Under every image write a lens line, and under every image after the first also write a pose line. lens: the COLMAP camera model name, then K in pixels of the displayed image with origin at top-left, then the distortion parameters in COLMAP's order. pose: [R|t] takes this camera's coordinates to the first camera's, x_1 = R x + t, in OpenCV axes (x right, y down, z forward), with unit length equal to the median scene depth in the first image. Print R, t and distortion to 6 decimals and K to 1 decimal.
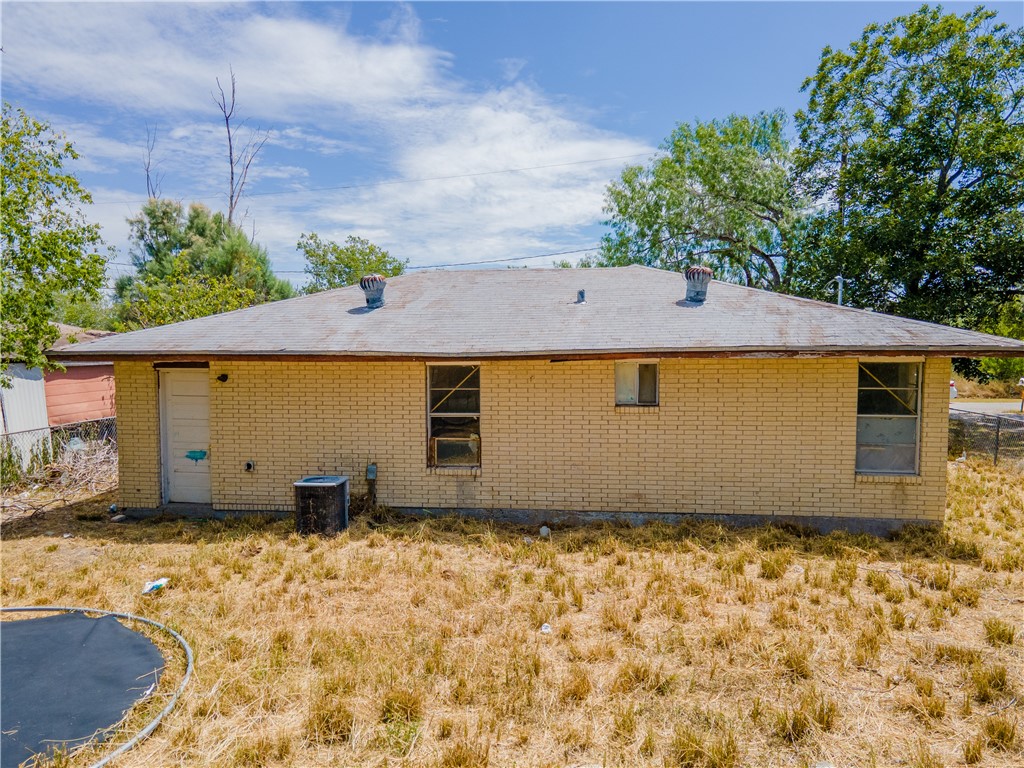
lens RADIAL K [[753.6, 0, 514.1], [0, 753.6, 388.4], [0, 0, 1]] dist [0.014187, 0.050032]
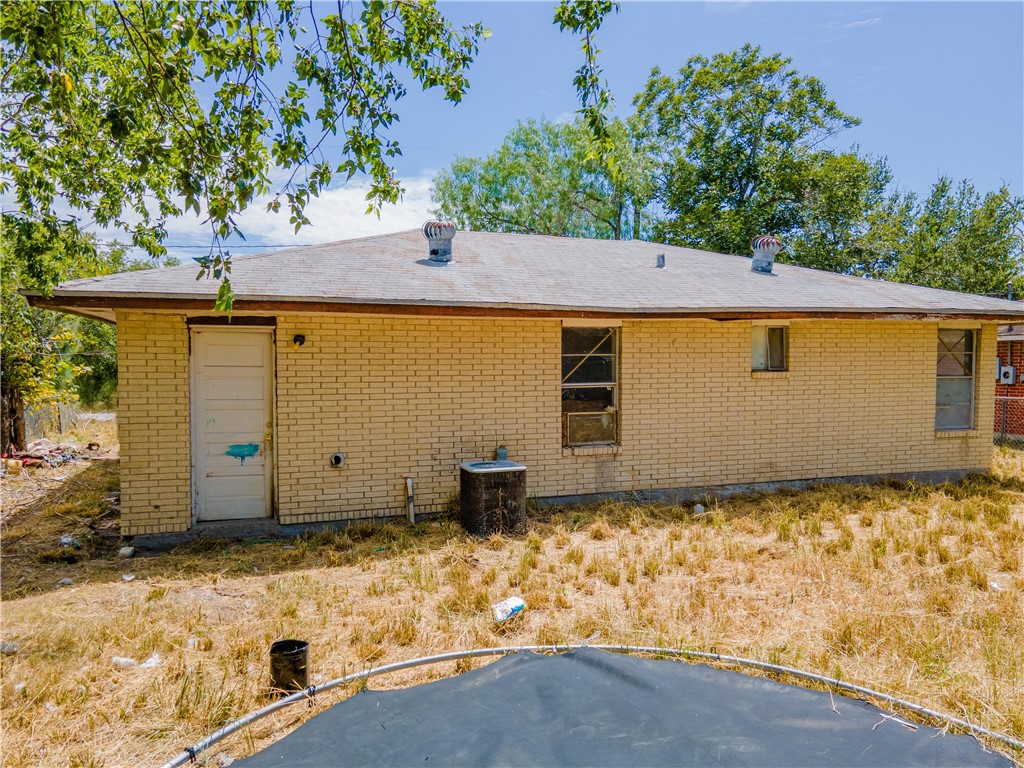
lens RADIAL K [[753.6, 0, 514.1], [0, 753.6, 388.4], [0, 0, 1]] dist [0.014187, 0.050032]
pose [[0.893561, -0.014526, 0.448707, -0.545869], [0.025260, 0.999520, -0.017946, 0.052709], [-0.448231, 0.027370, 0.893499, 0.273771]]
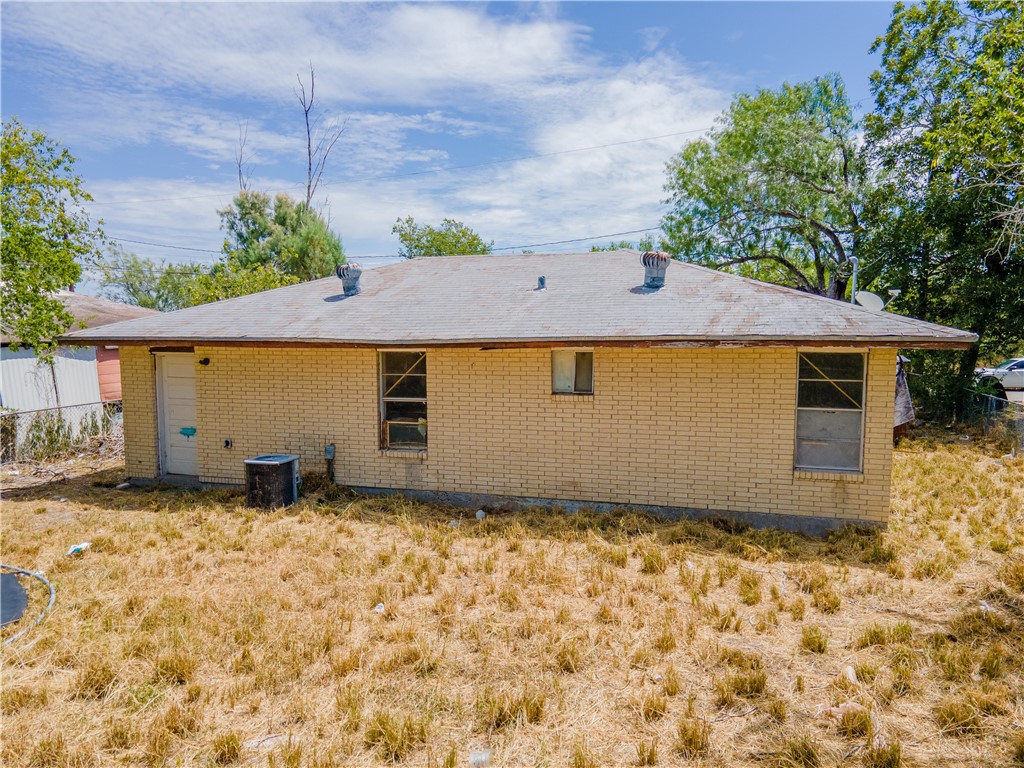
lens RADIAL K [[753.6, 0, 514.1], [0, 753.6, 388.4], [0, 0, 1]] dist [0.014187, 0.050032]
pose [[0.984455, 0.015485, -0.174954, 0.252968], [-0.010579, 0.999525, 0.028934, -0.012001], [0.175319, -0.026633, 0.984151, 0.005783]]
